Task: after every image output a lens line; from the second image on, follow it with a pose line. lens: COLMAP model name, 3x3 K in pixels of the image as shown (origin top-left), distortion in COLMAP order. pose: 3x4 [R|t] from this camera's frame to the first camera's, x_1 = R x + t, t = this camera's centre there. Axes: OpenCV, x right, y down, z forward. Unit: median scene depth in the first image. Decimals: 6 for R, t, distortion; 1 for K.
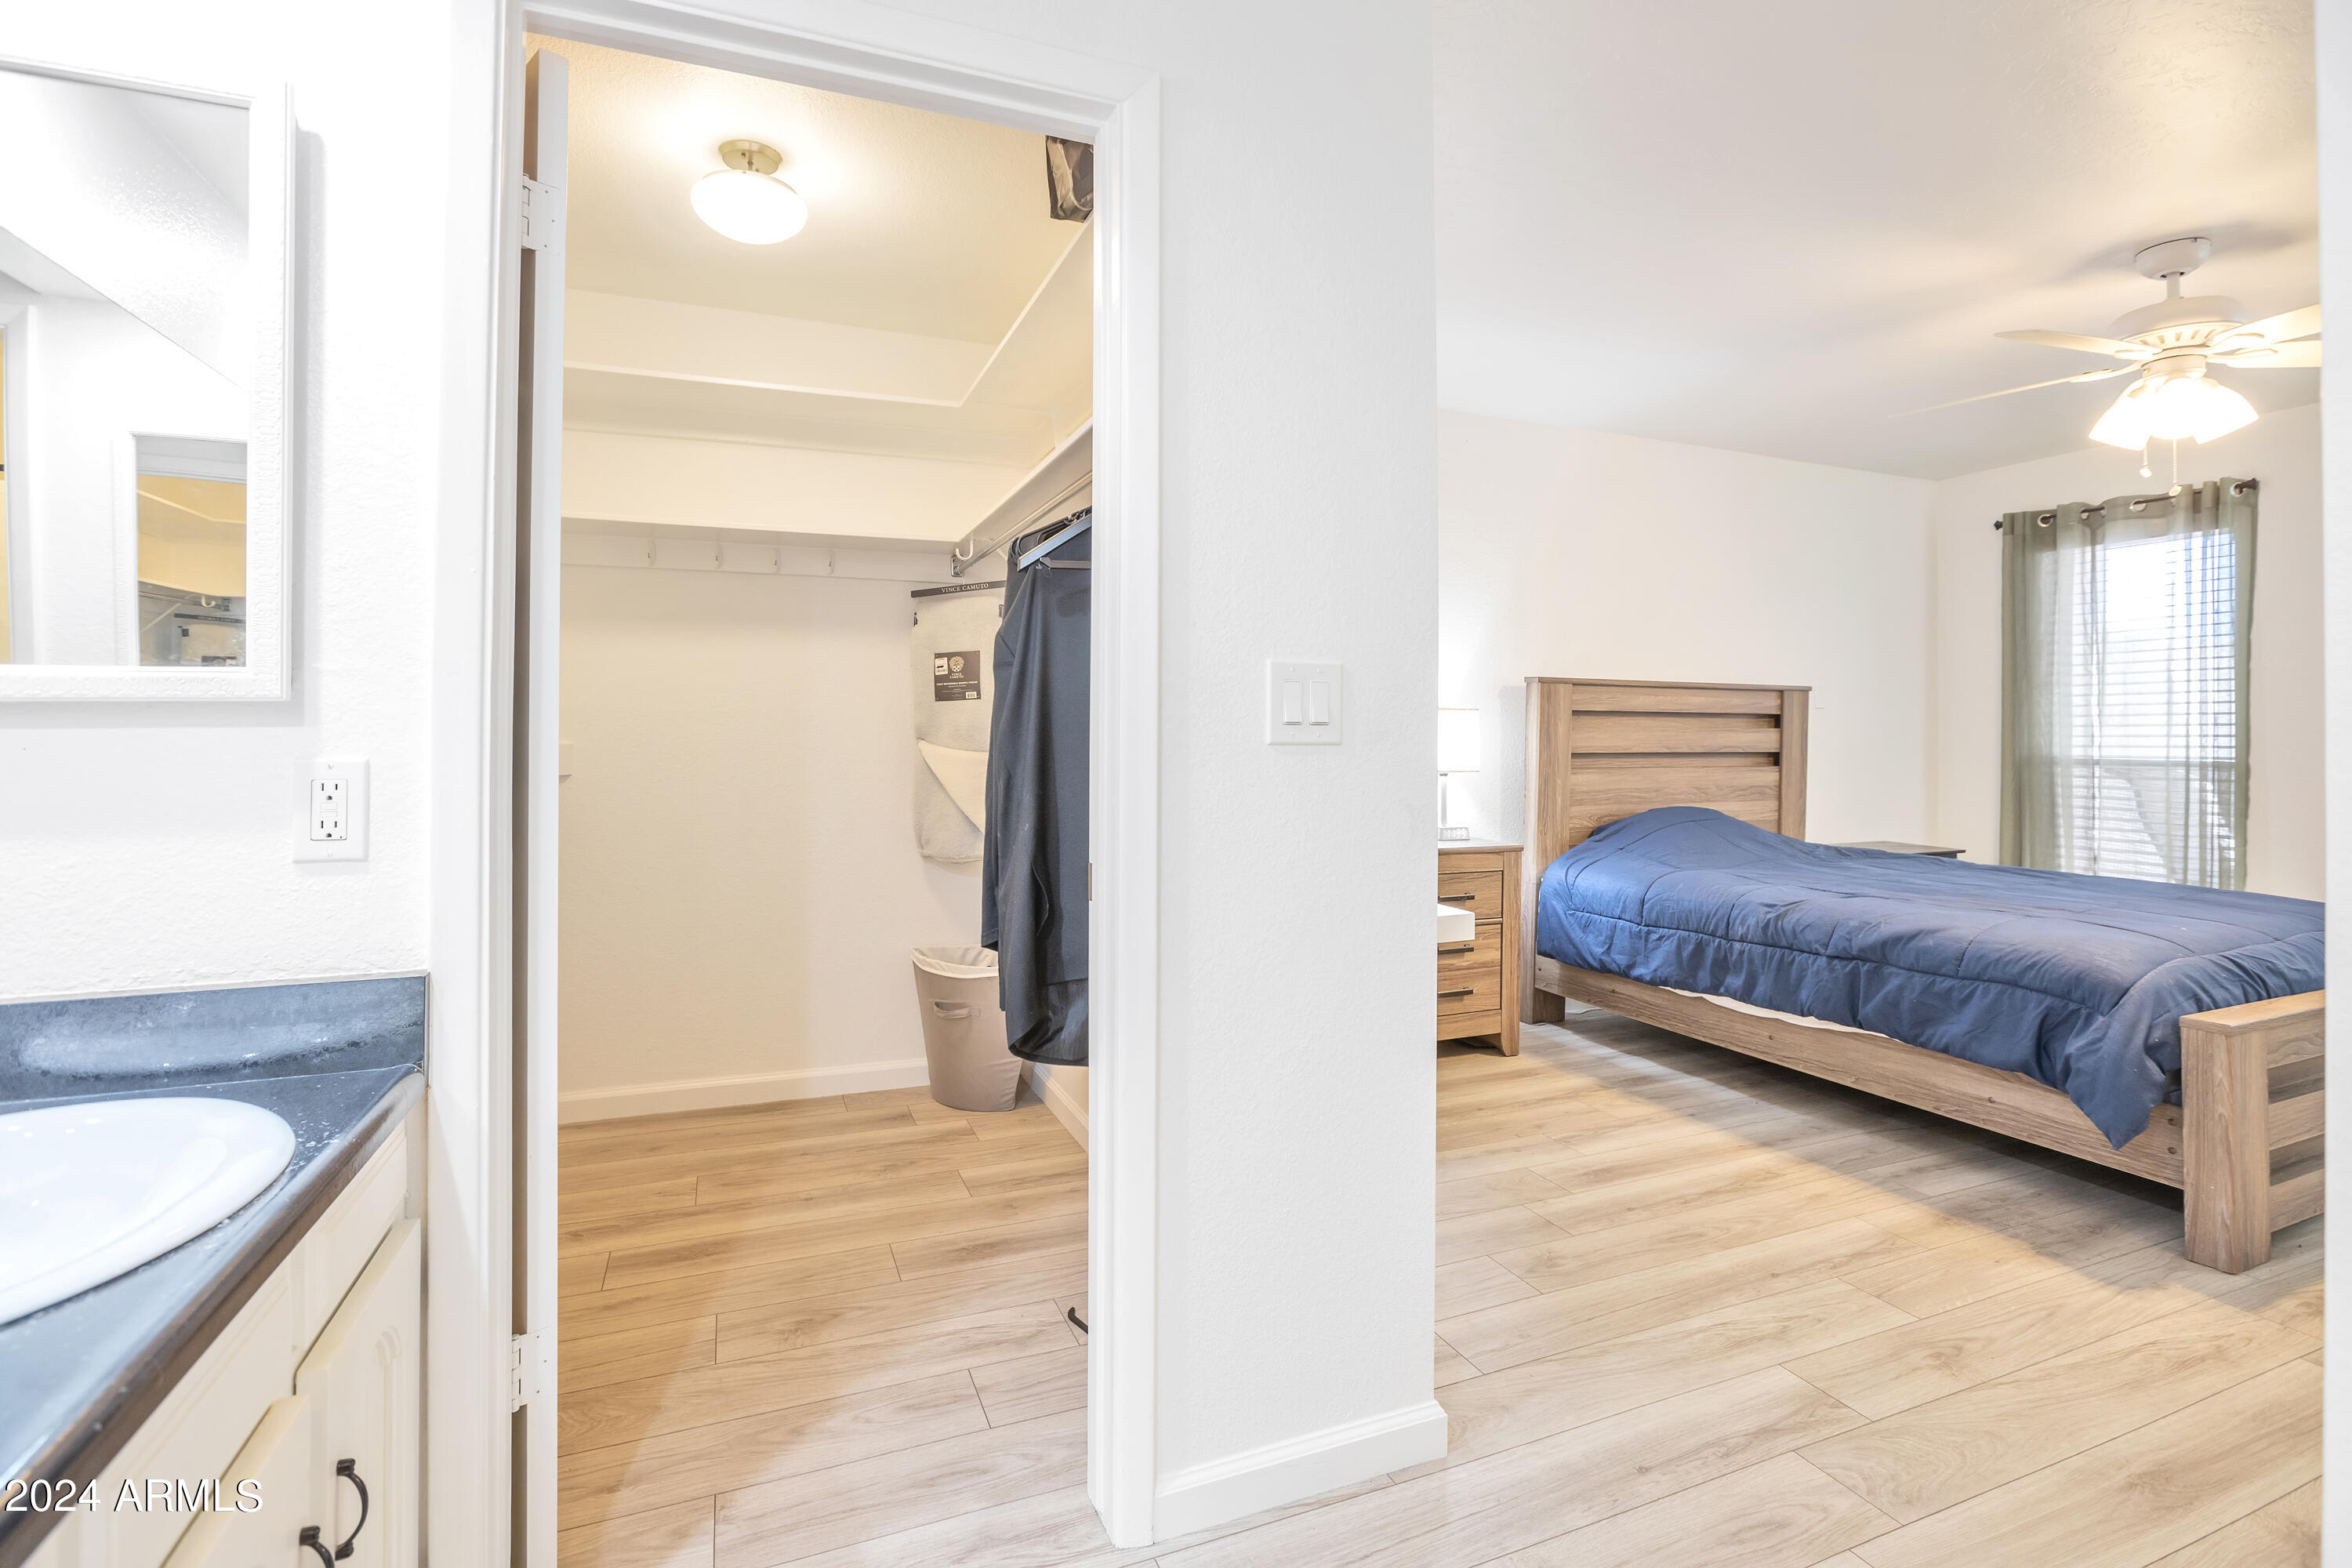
lens RADIAL K [[1082.5, 0, 1187.1], [0, 1082.5, 730.8], [0, 0, 1]] dist [-0.012474, 0.000881]
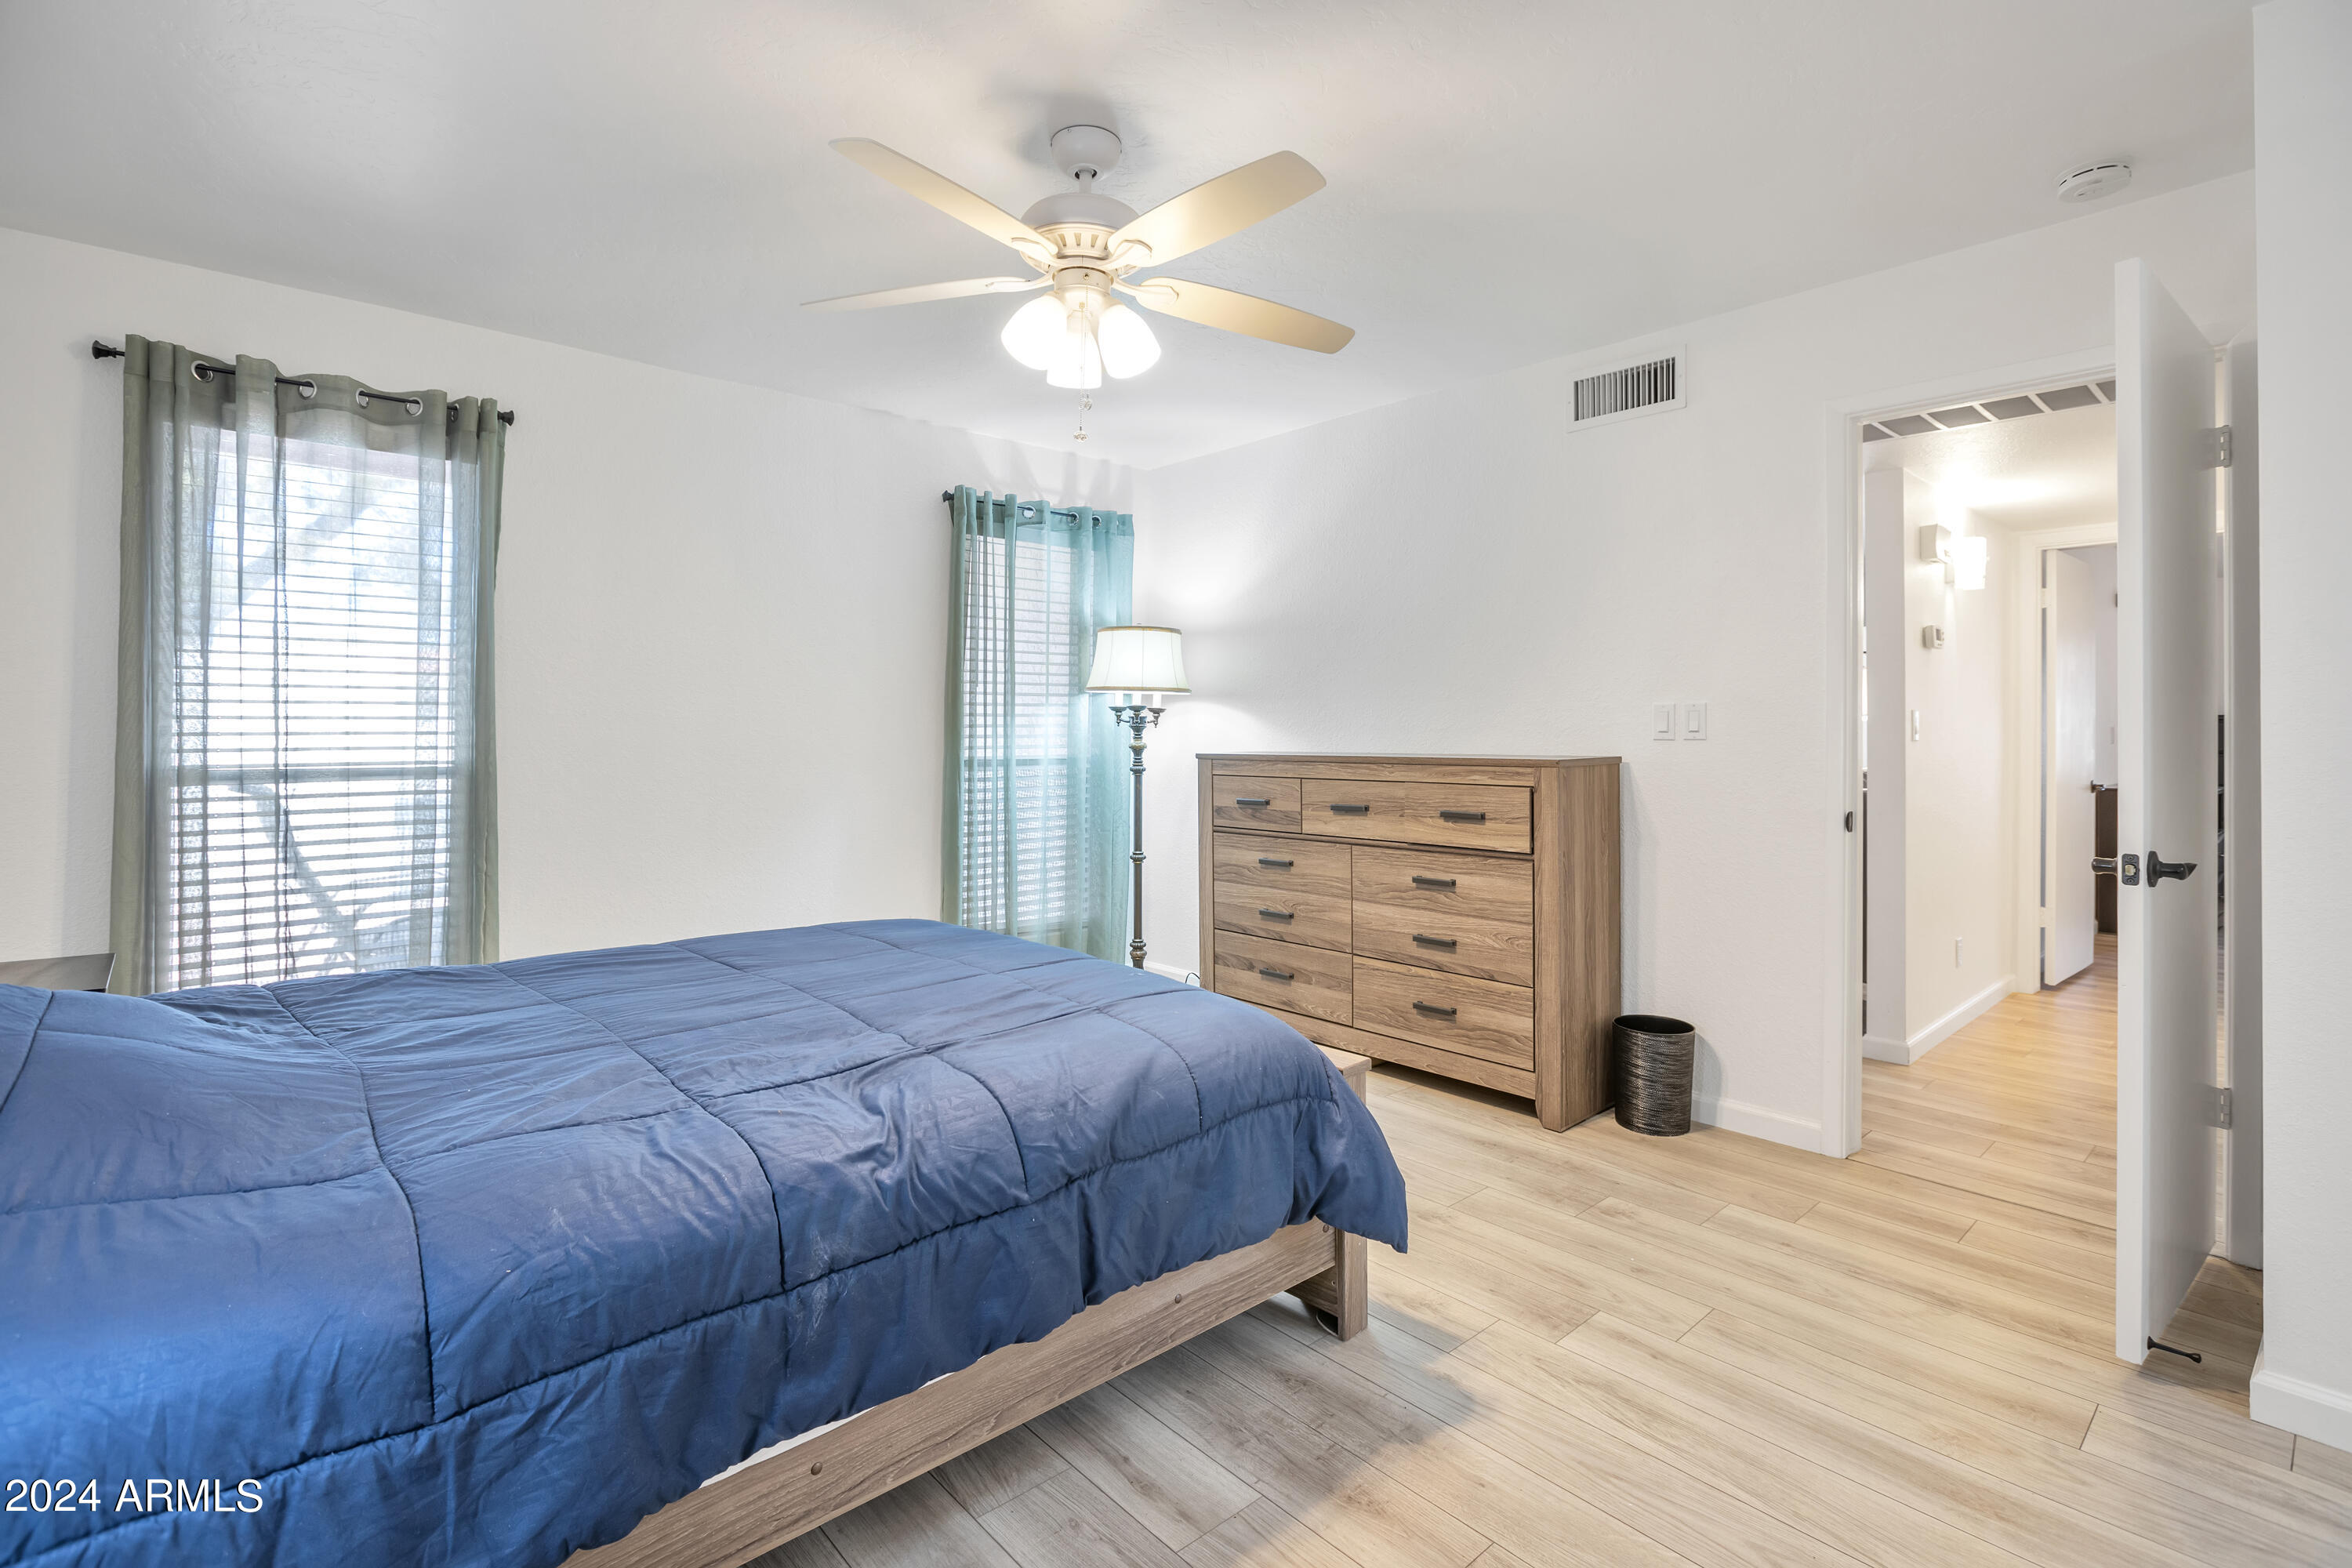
lens RADIAL K [[1082.5, 0, 1187.1], [0, 1082.5, 730.8], [0, 0, 1]] dist [-0.012474, 0.000881]
pose [[-0.326117, -0.003256, 0.945324, 0.087733], [-0.011975, 0.999928, -0.000687, -0.004985], [-0.945253, -0.011544, -0.326133, 0.900814]]
